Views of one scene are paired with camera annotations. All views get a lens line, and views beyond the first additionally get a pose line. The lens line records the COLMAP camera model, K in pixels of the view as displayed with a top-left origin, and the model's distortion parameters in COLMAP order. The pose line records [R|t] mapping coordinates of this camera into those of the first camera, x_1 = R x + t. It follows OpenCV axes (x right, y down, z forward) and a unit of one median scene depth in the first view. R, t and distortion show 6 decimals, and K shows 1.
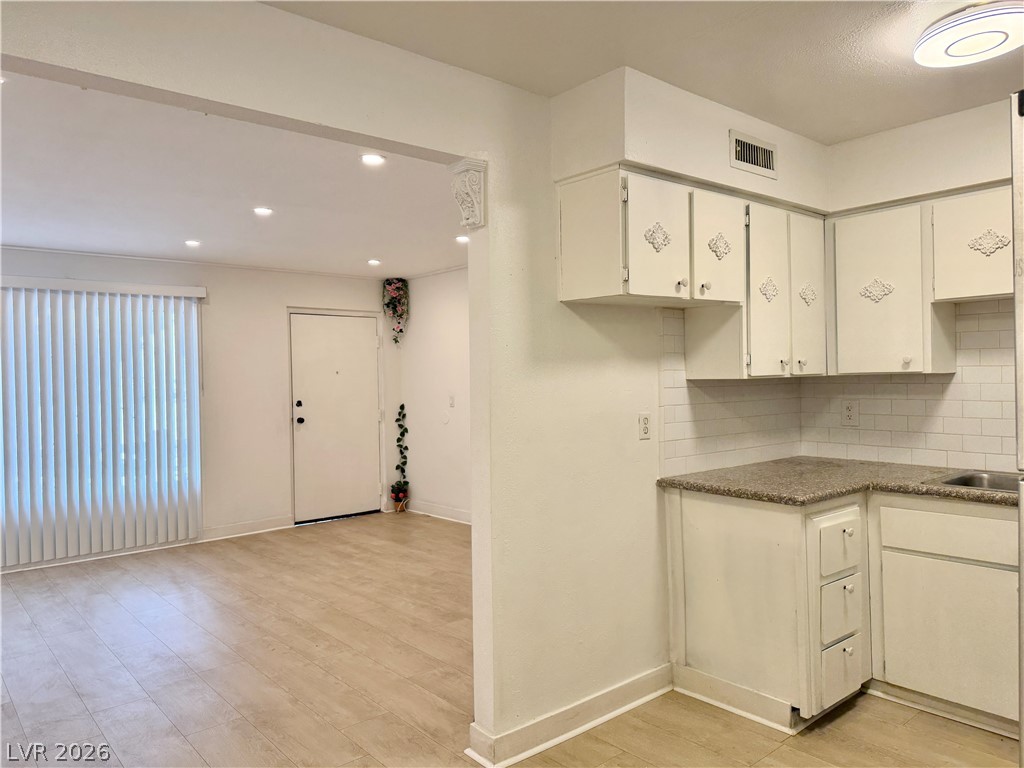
lens RADIAL K [[720.8, 0, 513.6], [0, 720.8, 384.1], [0, 0, 1]] dist [0.070740, -0.088180]
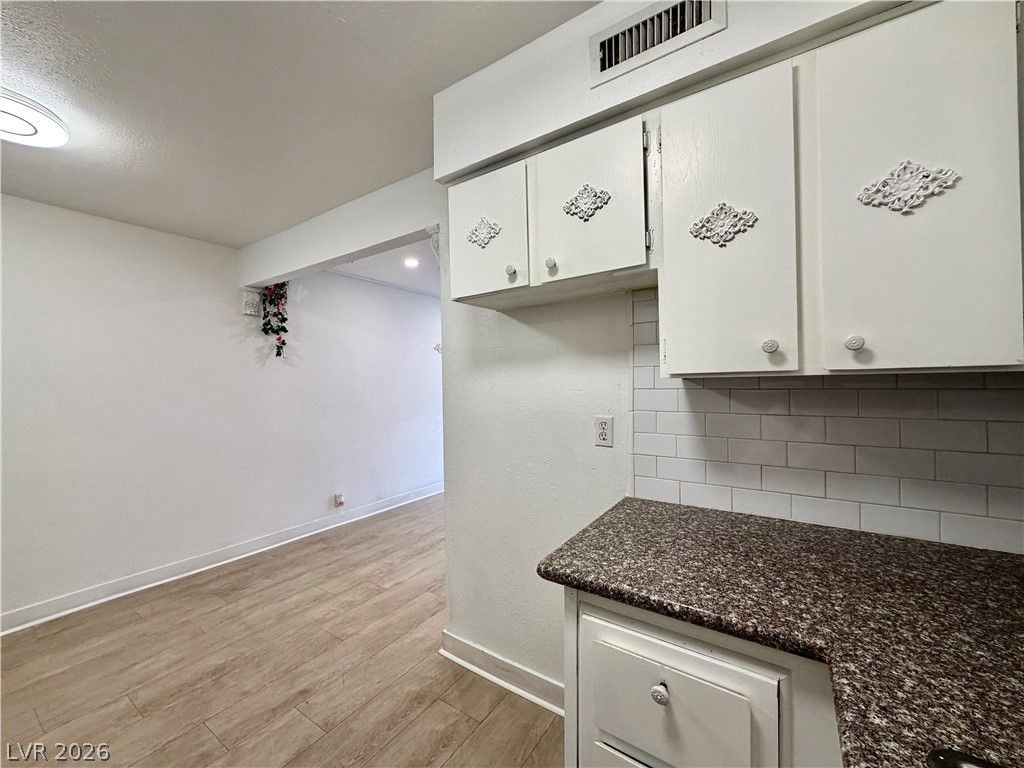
lens RADIAL K [[408.7, 0, 509.8], [0, 408.7, 382.9], [0, 0, 1]] dist [-0.000100, 0.000206]
pose [[0.262837, 0.016138, -0.964705, 0.591220], [0.001101, 0.999854, 0.017026, -0.008292], [0.964840, -0.005537, 0.262781, 0.707505]]
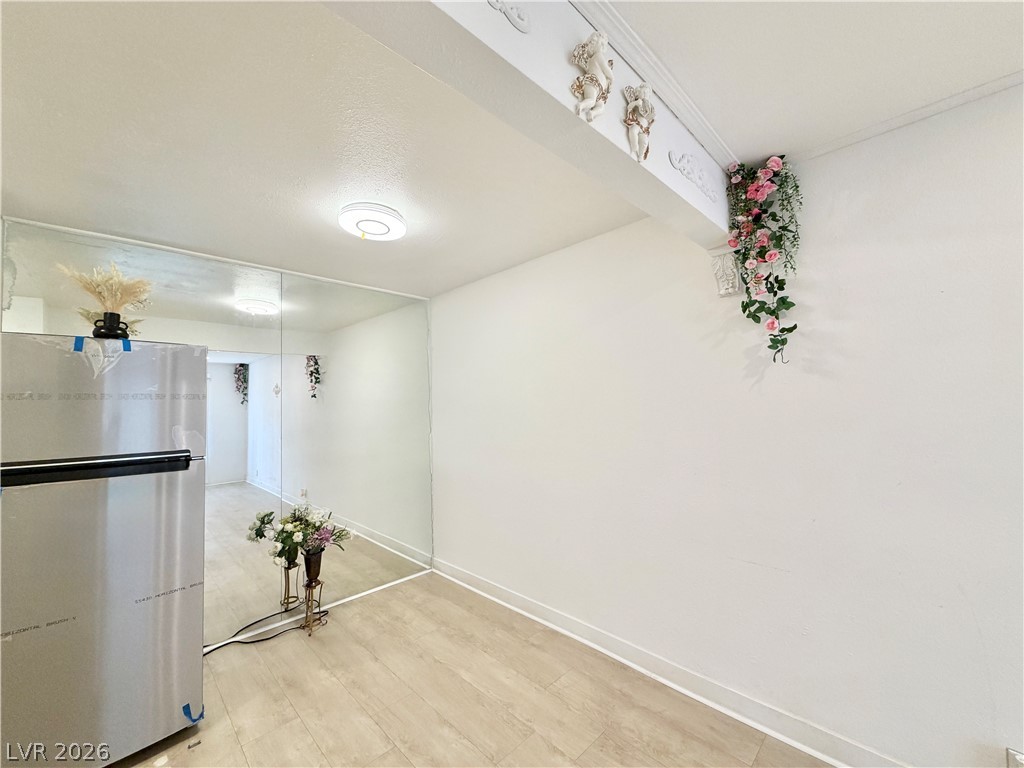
lens RADIAL K [[408.7, 0, 509.2], [0, 408.7, 384.9], [0, 0, 1]] dist [-0.000100, 0.000206]
pose [[-0.996844, 0.042926, -0.066773, -0.182103], [0.045526, 0.998243, -0.037916, -0.022919], [0.065028, -0.040837, -0.997048, 0.906830]]
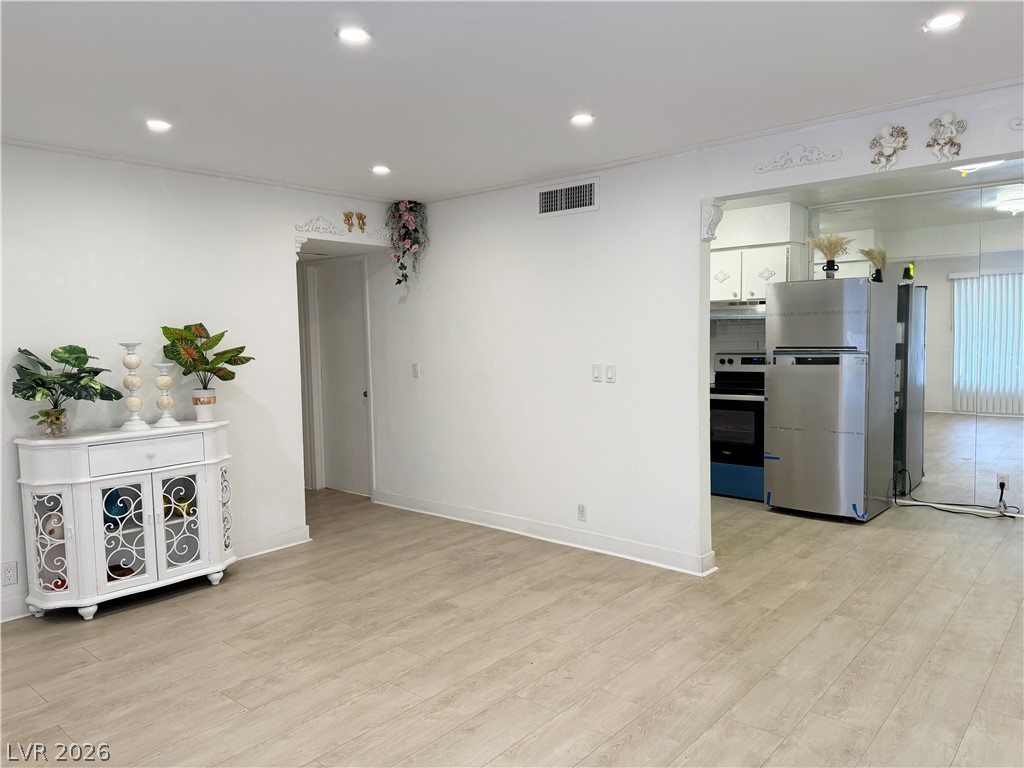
lens RADIAL K [[720.8, 0, 513.6], [0, 720.8, 384.1], [0, 0, 1]] dist [0.070740, -0.088180]
pose [[-0.147668, -0.045255, 0.988001, -1.227170], [0.033969, 0.998131, 0.050797, 0.000806], [-0.988453, 0.041063, -0.145855, 1.296728]]
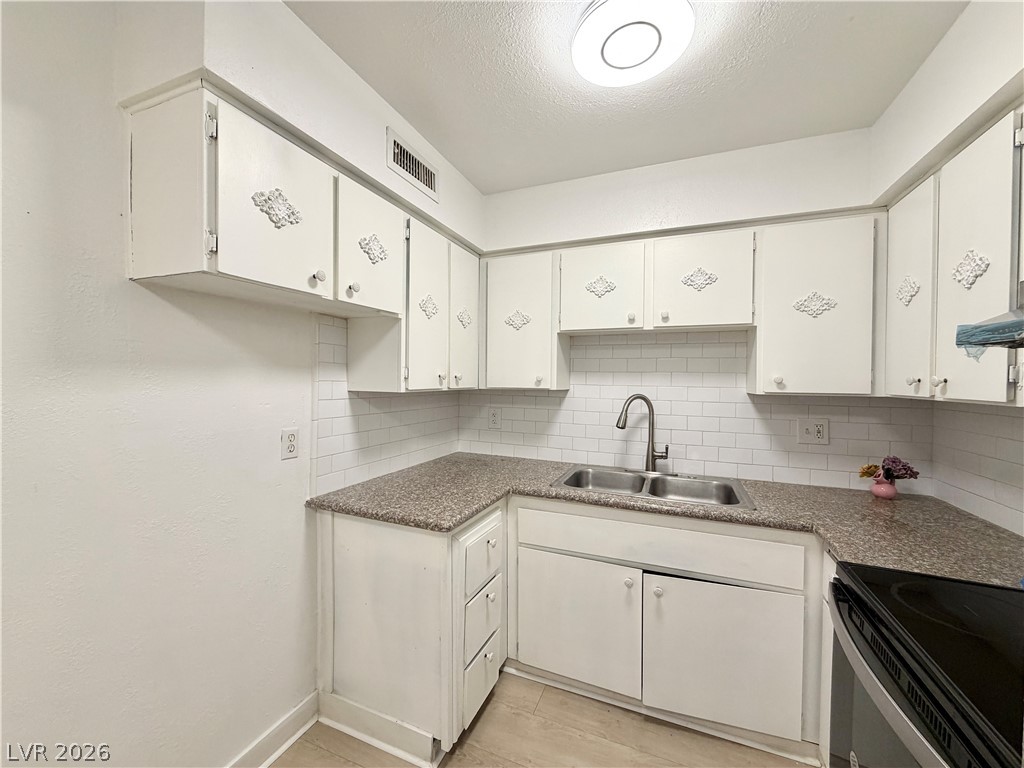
lens RADIAL K [[408.7, 0, 508.0], [0, 408.7, 384.7], [0, 0, 1]] dist [-0.000100, 0.000206]
pose [[0.892525, 0.025410, 0.450282, 0.179572], [-0.024297, 0.999671, -0.008252, -0.015283], [-0.450344, -0.003576, 0.892848, 0.399733]]
